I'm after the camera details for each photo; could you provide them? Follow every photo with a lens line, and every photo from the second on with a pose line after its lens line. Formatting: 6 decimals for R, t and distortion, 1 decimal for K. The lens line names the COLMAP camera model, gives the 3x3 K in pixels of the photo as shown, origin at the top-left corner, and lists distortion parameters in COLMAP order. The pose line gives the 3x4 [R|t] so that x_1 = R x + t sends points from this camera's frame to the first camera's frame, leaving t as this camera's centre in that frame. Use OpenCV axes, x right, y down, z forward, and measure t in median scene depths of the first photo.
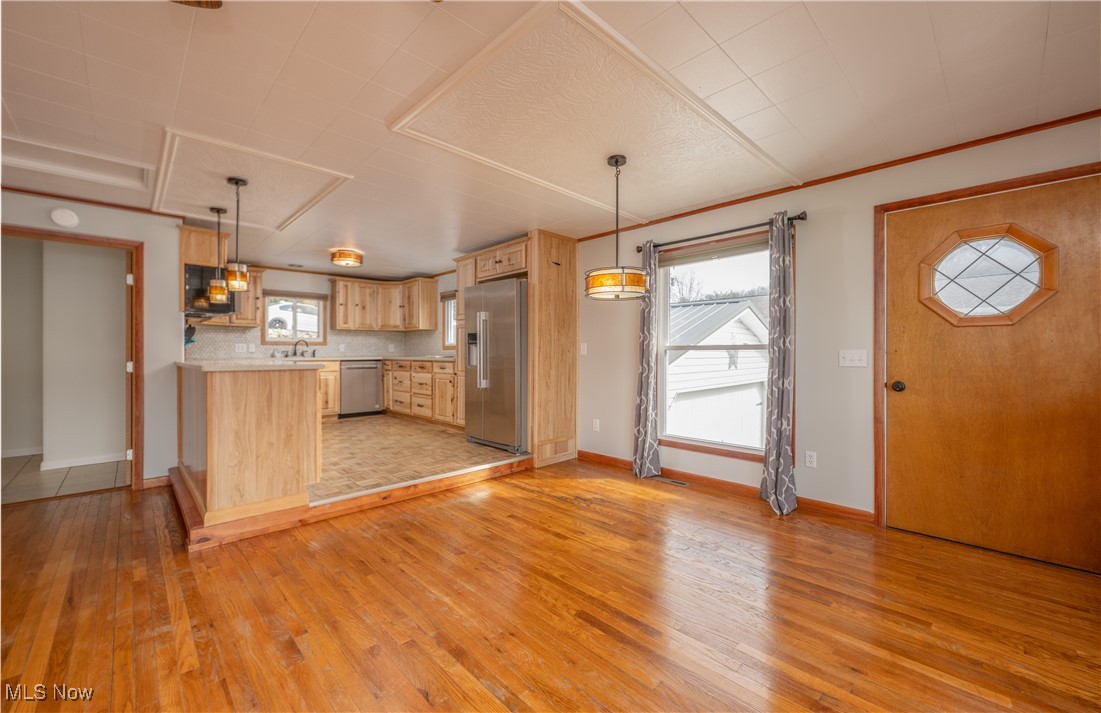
lens RADIAL K [[448.1, 0, 552.8], [0, 448.1, 351.4], [0, 0, 1]] dist [0.003637, 0.000100]
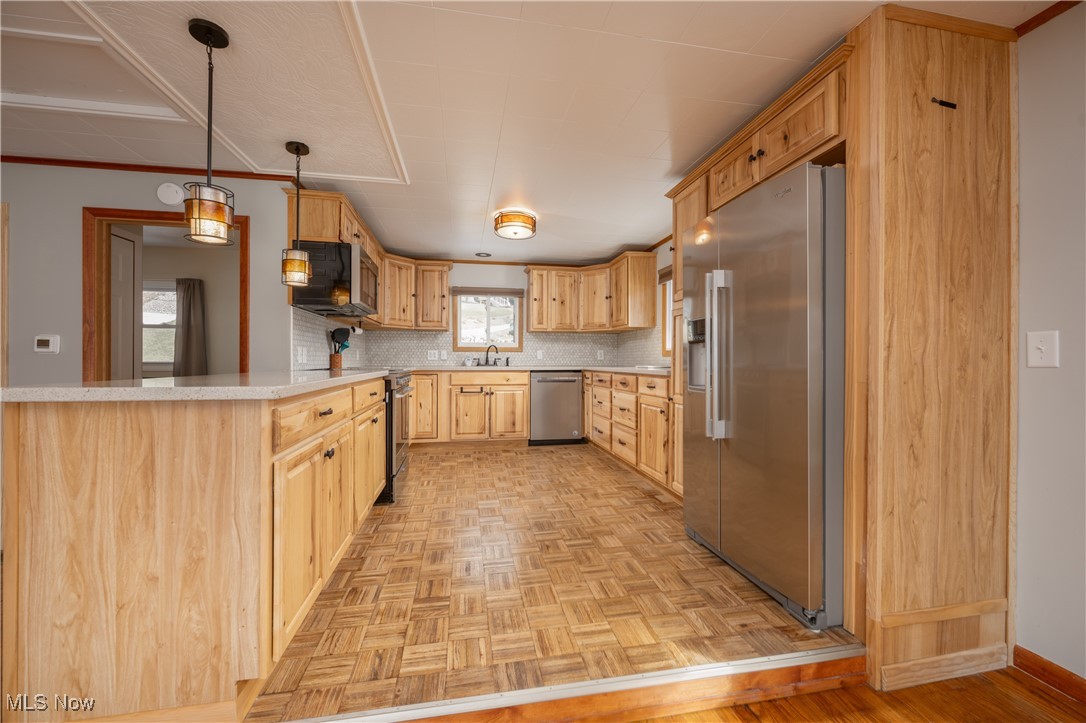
lens RADIAL K [[433.4, 0, 540.4], [0, 433.4, 361.7], [0, 0, 1]] dist [0.000312, 0.000073]
pose [[0.836908, 0.002622, -0.547338, -0.057340], [-0.000696, 0.999993, 0.003726, 0.002143], [0.547344, -0.002738, 0.836904, 0.457602]]
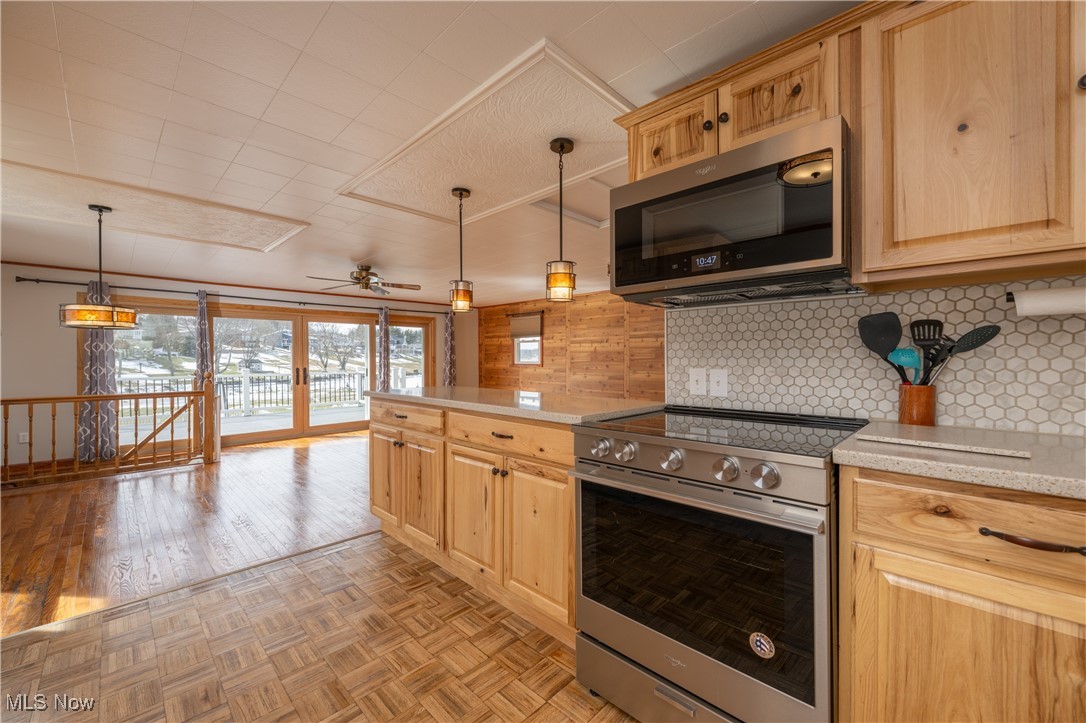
lens RADIAL K [[433.4, 0, 540.5], [0, 433.4, 357.8], [0, 0, 1]] dist [0.000312, 0.000073]
pose [[-0.999653, 0.000308, -0.026337, -0.492949], [0.000406, 0.999993, -0.003743, -0.021744], [0.026335, -0.003752, -0.999646, 1.105755]]
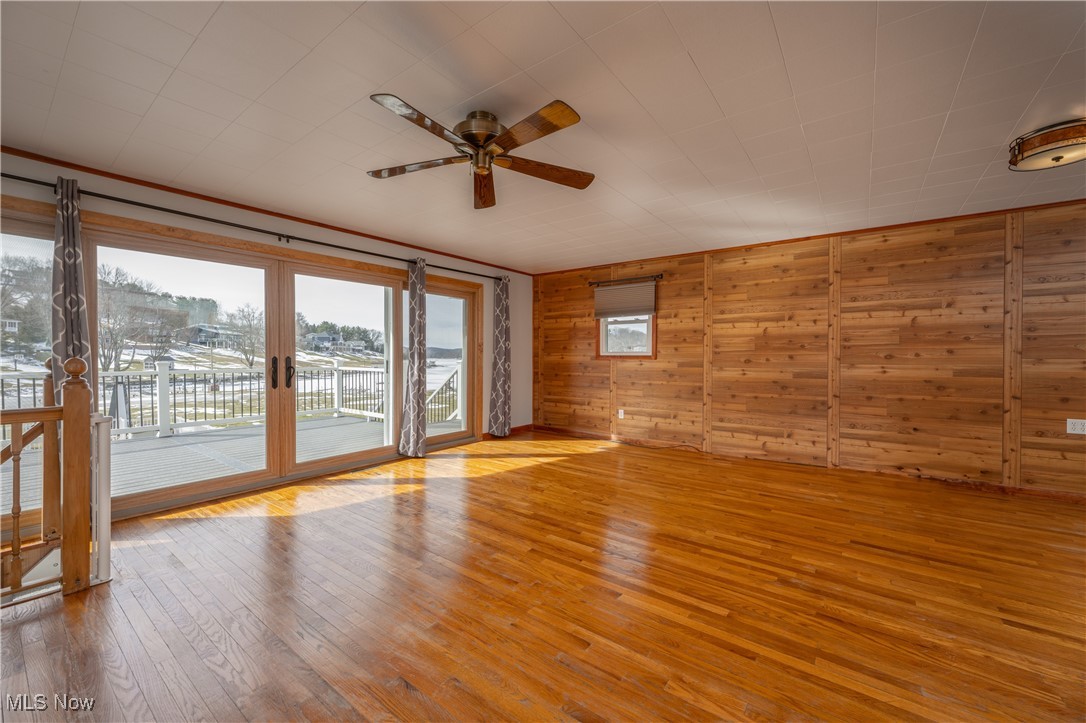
lens RADIAL K [[433.4, 0, 539.6], [0, 433.4, 357.9], [0, 0, 1]] dist [0.000312, 0.000073]
pose [[-0.987672, -0.005263, -0.156449, -0.462617], [-0.005003, 0.999985, -0.002056, -0.019659], [0.156458, -0.001247, -0.987684, 1.061226]]
